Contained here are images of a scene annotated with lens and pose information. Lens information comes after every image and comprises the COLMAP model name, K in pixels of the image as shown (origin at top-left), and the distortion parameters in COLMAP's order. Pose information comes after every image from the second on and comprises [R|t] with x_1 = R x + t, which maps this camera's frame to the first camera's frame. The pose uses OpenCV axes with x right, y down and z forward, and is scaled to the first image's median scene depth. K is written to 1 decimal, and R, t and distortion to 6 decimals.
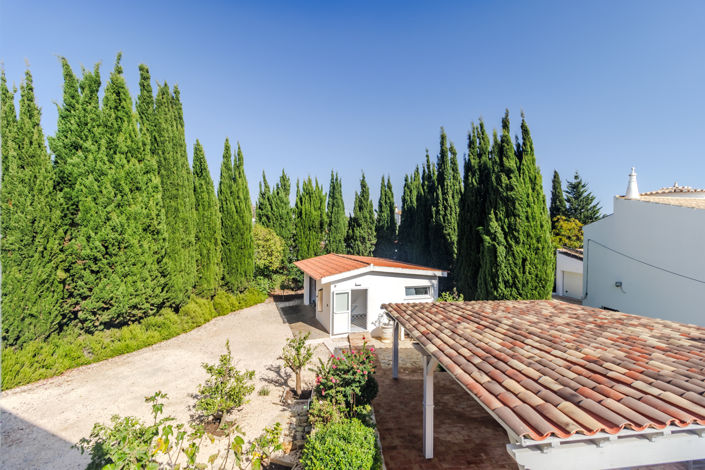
lens RADIAL K [[330.9, 0, 351.6], [0, 330.9, 233.8], [0, 0, 1]] dist [0.010984, -0.000613]
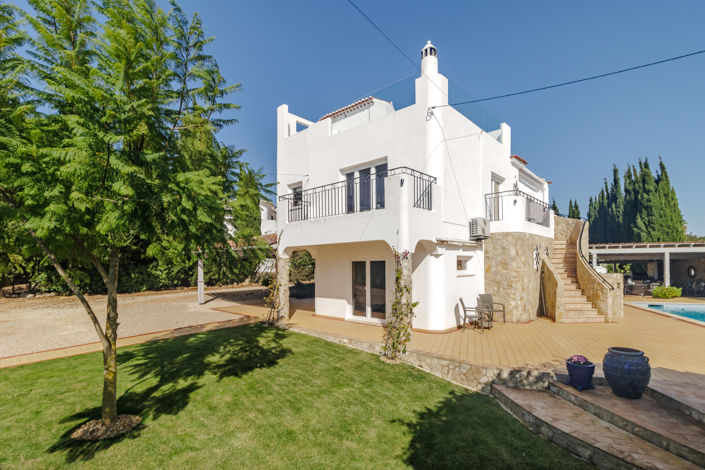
lens RADIAL K [[330.9, 0, 361.8], [0, 330.9, 260.3], [0, 0, 1]] dist [0.010984, -0.000613]
pose [[0.881883, -0.025701, -0.470768, -0.058198], [0.017533, 0.999610, -0.021728, 0.191061], [0.471143, 0.010908, 0.881990, -1.287264]]
